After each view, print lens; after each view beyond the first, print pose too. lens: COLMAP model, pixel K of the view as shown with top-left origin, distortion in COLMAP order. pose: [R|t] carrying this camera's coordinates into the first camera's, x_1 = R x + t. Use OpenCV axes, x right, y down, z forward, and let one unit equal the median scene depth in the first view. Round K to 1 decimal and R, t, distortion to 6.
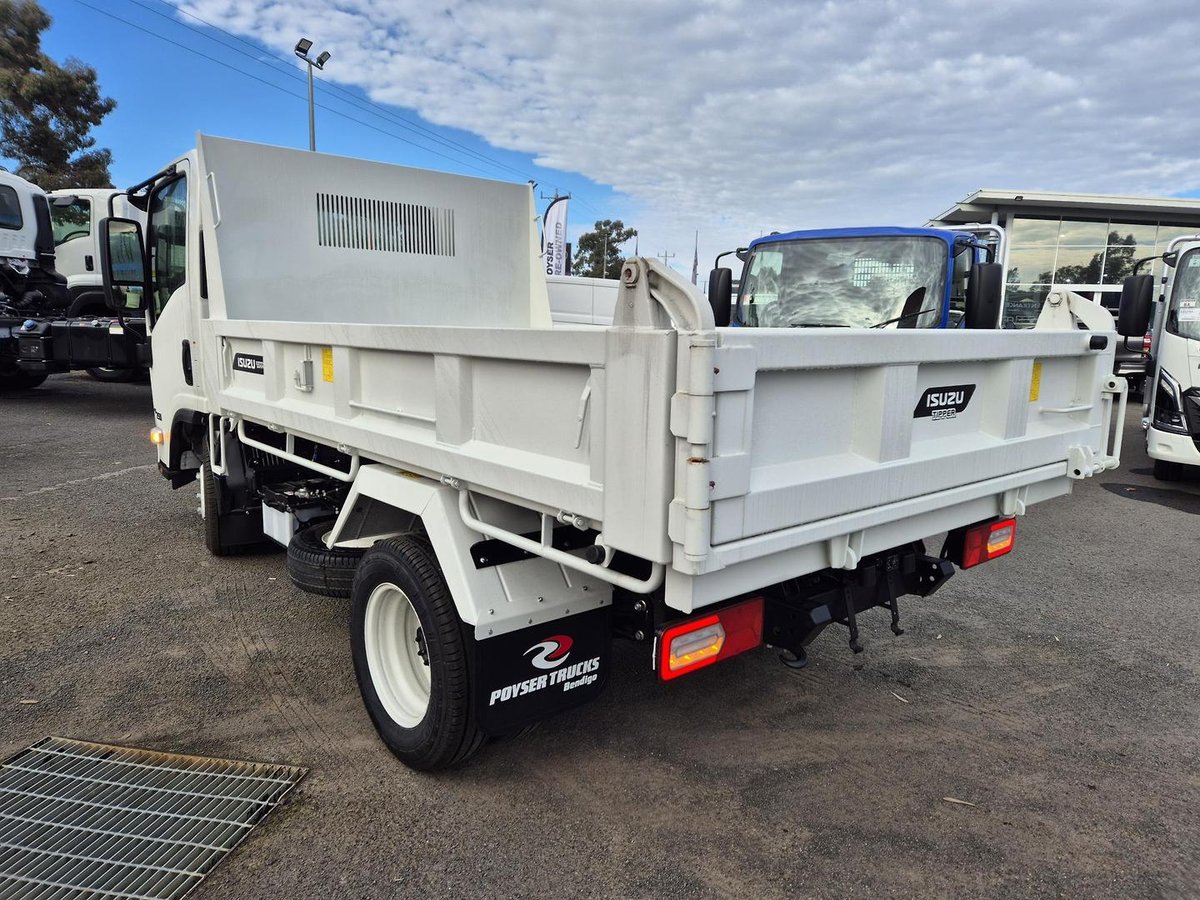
lens RADIAL K [[800.8, 0, 606.6], [0, 800.8, 456.8], [0, 0, 1]] dist [0.073352, -0.058535]
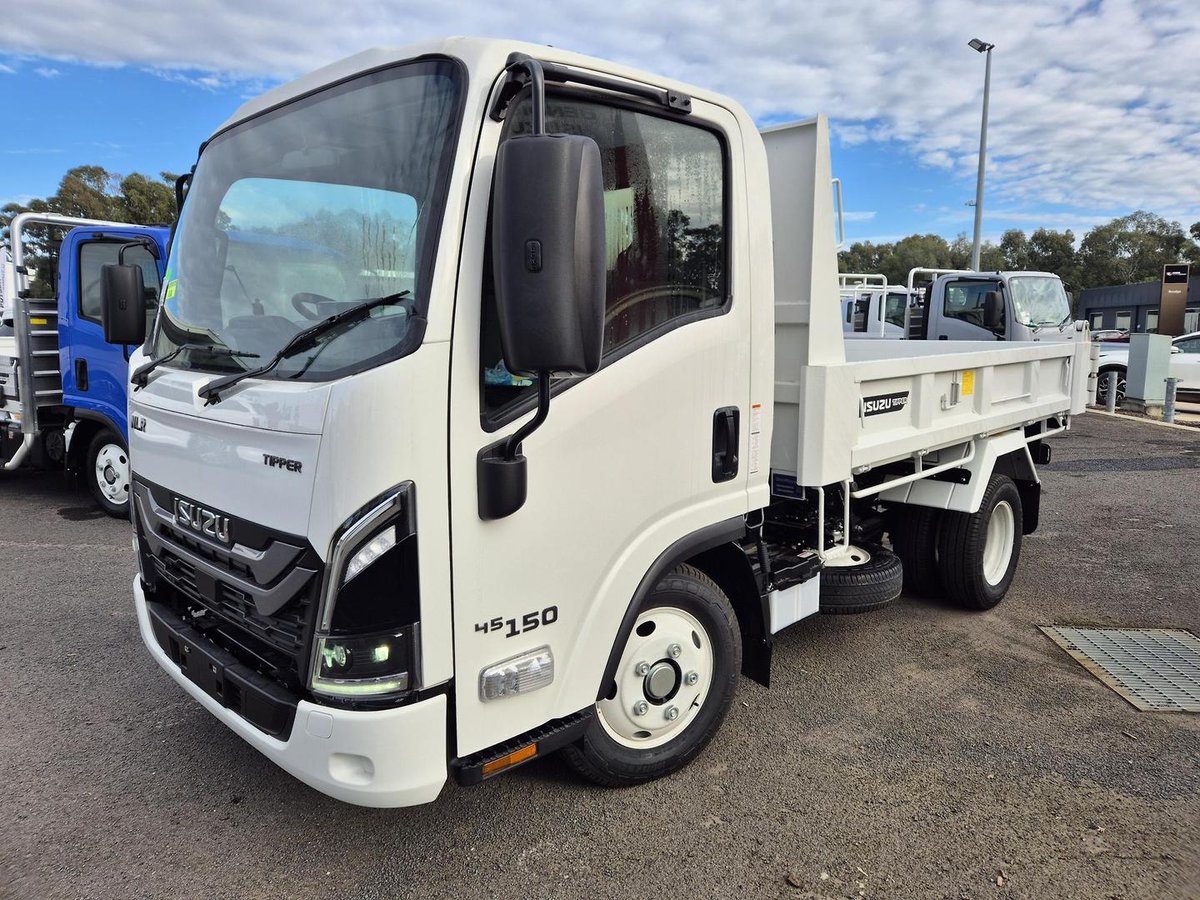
lens RADIAL K [[806.4, 0, 610.5], [0, 806.4, 442.3], [0, 0, 1]] dist [0.045031, -0.028766]
pose [[-0.097315, -0.160977, 0.982149, -0.632322], [0.163630, 0.970816, 0.175333, -0.136208], [-0.981710, 0.177771, -0.068134, 0.652397]]
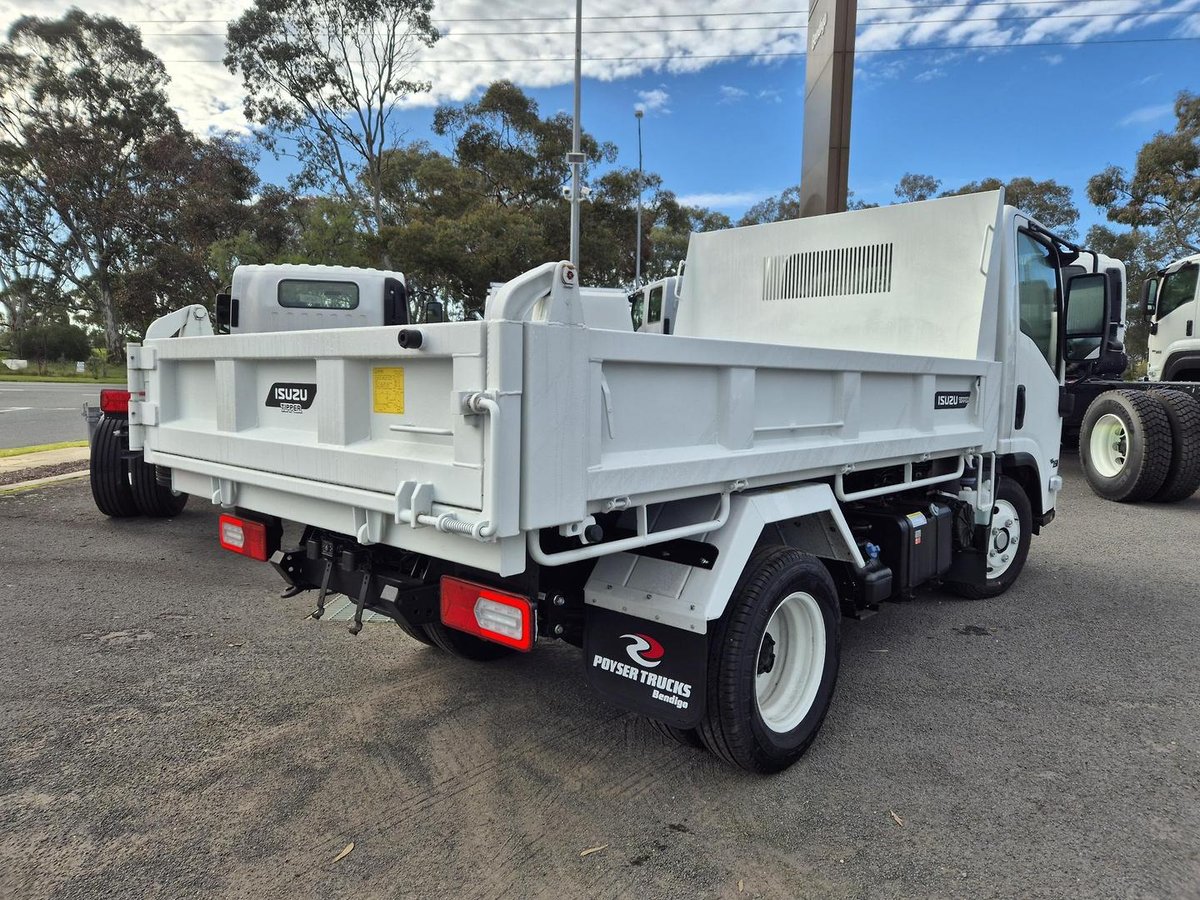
lens RADIAL K [[800.8, 0, 594.7], [0, 800.8, 440.5], [0, 0, 1]] dist [0.073352, -0.058535]
pose [[0.116375, 0.061032, -0.991328, 0.445586], [-0.173737, 0.983972, 0.040184, -0.035772], [0.977892, 0.167554, 0.125113, 0.363127]]
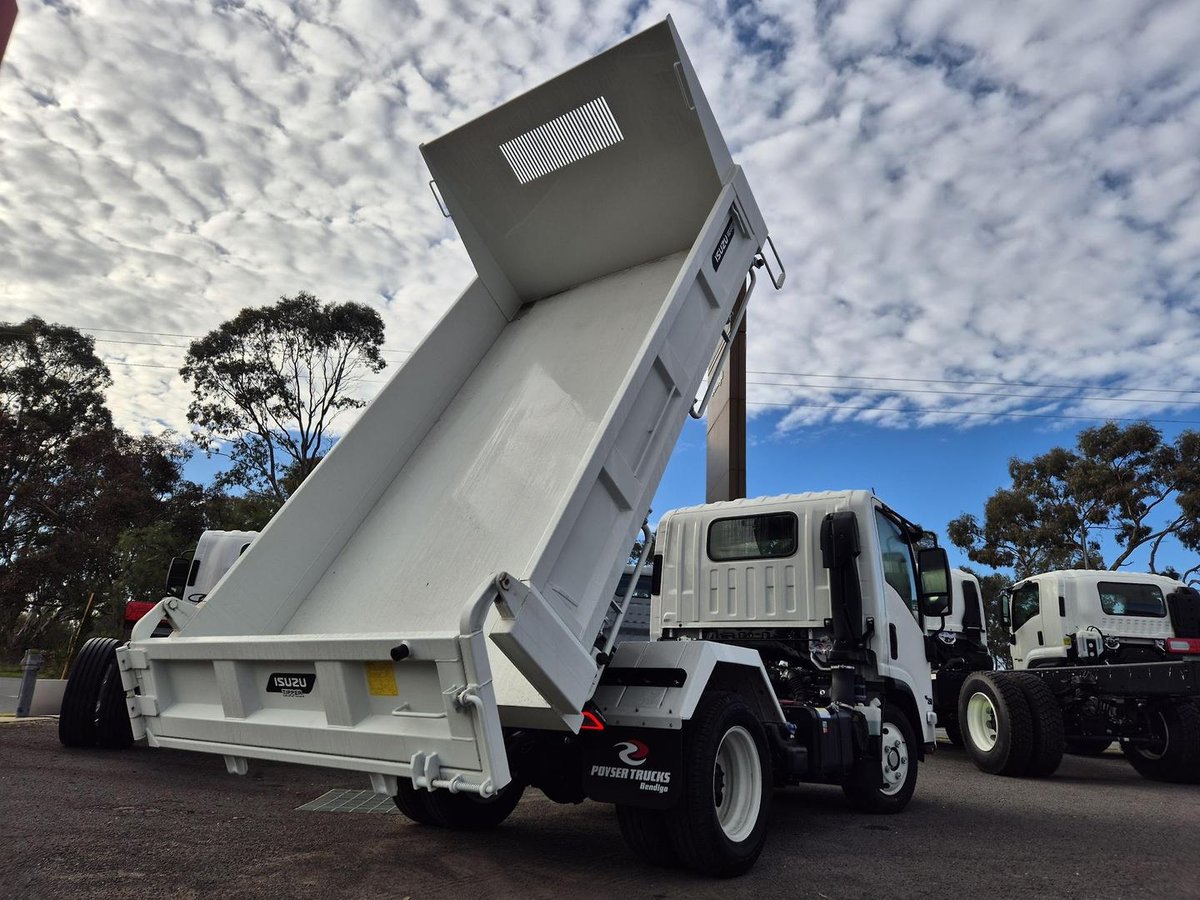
lens RADIAL K [[800.8, 0, 592.1], [0, 800.8, 412.4], [0, 0, 1]] dist [0.073352, -0.058535]
pose [[0.233485, -0.338037, -0.911710, 0.591499], [-0.203654, 0.899830, -0.385787, 0.065089], [0.950794, 0.275749, 0.141254, 0.302537]]
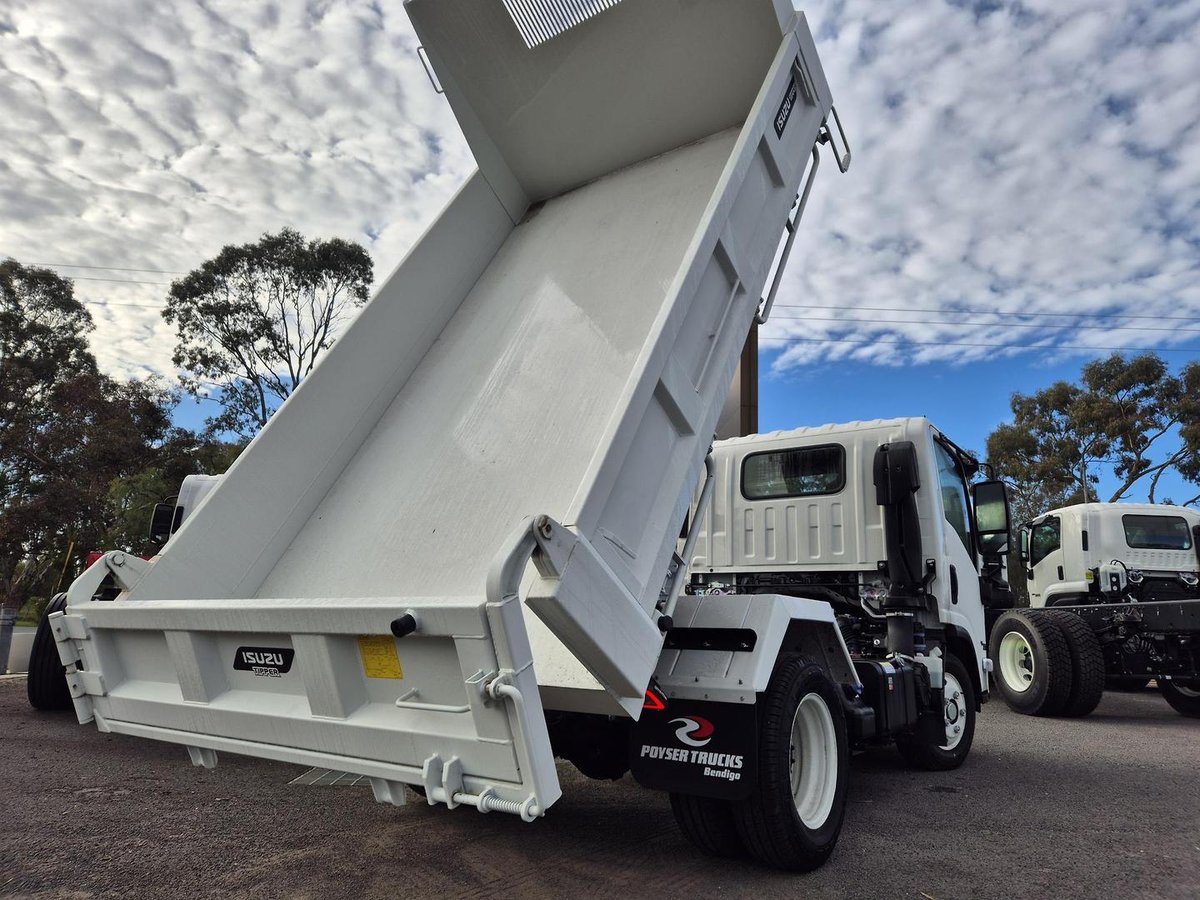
lens RADIAL K [[800.8, 0, 587.6], [0, 800.8, 448.6], [0, 0, 1]] dist [0.073352, -0.058535]
pose [[0.232674, -0.232947, -0.944245, 0.489050], [-0.190836, 0.941081, -0.279191, 0.048282], [0.953648, 0.245156, 0.174511, 0.298885]]
